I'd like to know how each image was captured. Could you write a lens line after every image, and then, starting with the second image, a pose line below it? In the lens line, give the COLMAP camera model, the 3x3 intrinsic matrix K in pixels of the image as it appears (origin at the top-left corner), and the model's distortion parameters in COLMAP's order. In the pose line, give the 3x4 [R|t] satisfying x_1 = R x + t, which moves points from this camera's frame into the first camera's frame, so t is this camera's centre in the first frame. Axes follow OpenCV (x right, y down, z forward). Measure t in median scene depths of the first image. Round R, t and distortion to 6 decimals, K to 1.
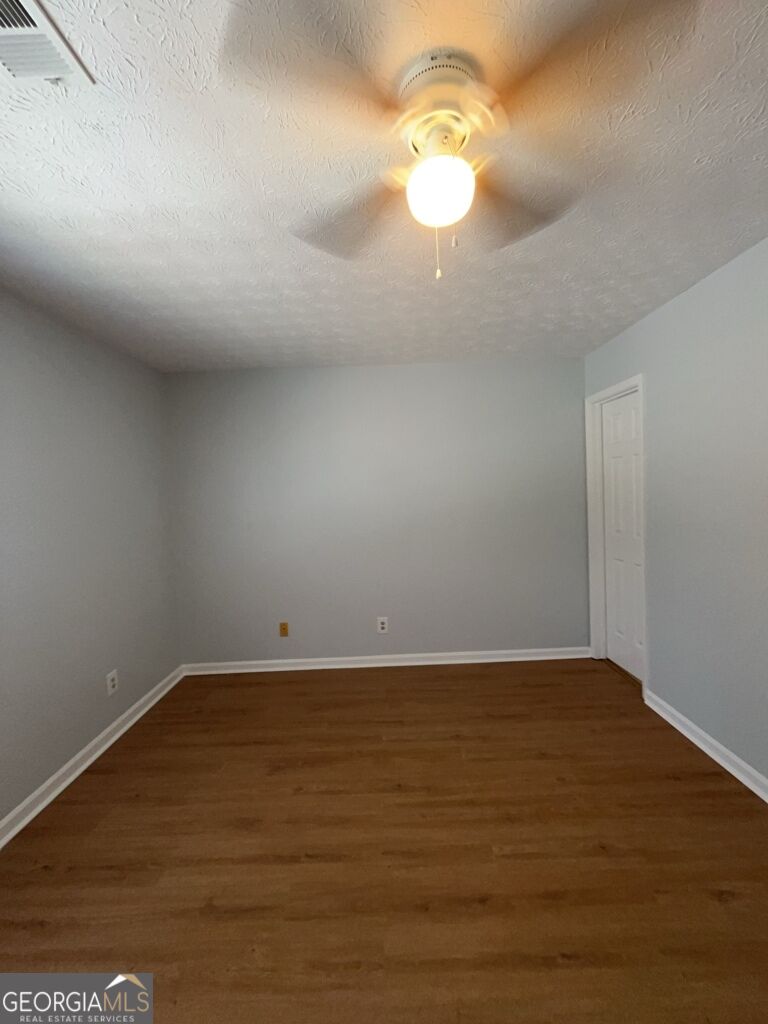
lens RADIAL K [[412.5, 0, 382.6], [0, 412.5, 509.2], [0, 0, 1]] dist [-0.001911, -0.000275]
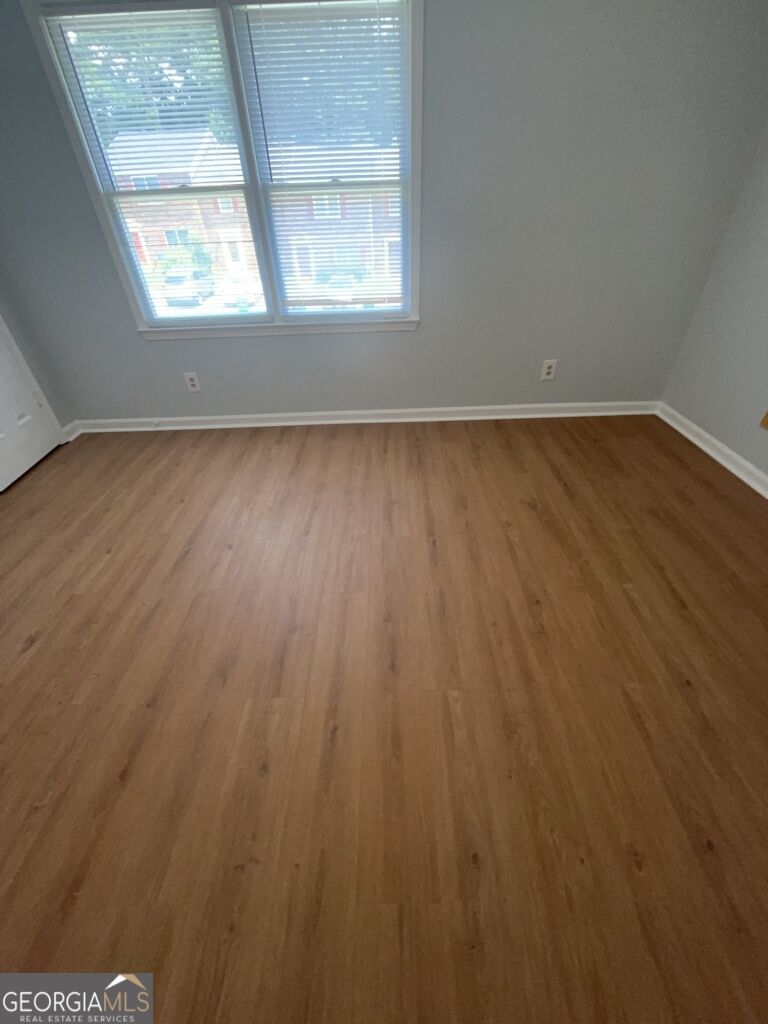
lens RADIAL K [[412.5, 0, 384.0], [0, 412.5, 509.6], [0, 0, 1]] dist [-0.001911, -0.000275]
pose [[0.005159, 0.630879, -0.775864, 0.545925], [-0.016811, 0.775819, 0.630731, 0.027200], [0.999845, 0.009789, 0.014608, 0.681385]]
